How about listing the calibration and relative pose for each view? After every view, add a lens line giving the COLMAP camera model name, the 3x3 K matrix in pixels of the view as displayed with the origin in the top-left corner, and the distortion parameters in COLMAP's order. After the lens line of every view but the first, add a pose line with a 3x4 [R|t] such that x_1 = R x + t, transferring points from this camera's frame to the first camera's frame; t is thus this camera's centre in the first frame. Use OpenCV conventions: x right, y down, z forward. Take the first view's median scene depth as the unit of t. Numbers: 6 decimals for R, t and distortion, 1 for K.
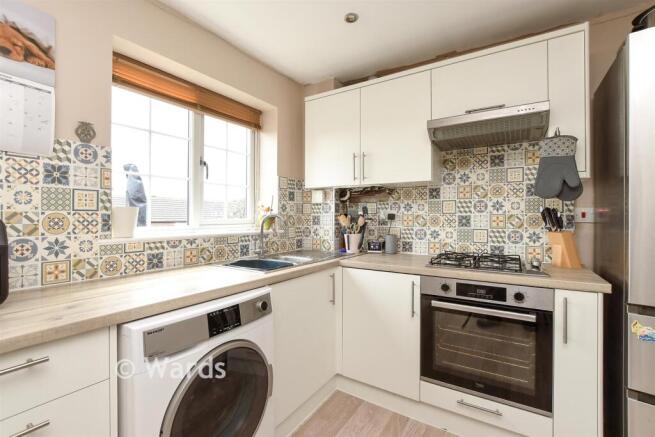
lens RADIAL K [[290.3, 0, 327.1], [0, 290.3, 215.3], [0, 0, 1]] dist [-0.010478, 0.000202]
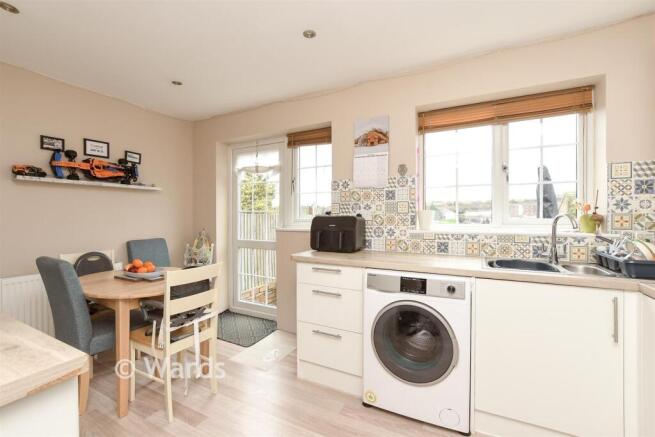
lens RADIAL K [[290.3, 0, 328.1], [0, 290.3, 218.5], [0, 0, 1]] dist [-0.010478, 0.000202]
pose [[0.101016, 0.005480, -0.994870, 0.884187], [0.005228, 0.999968, 0.006039, 0.003442], [0.994871, -0.005811, 0.100984, 0.332695]]
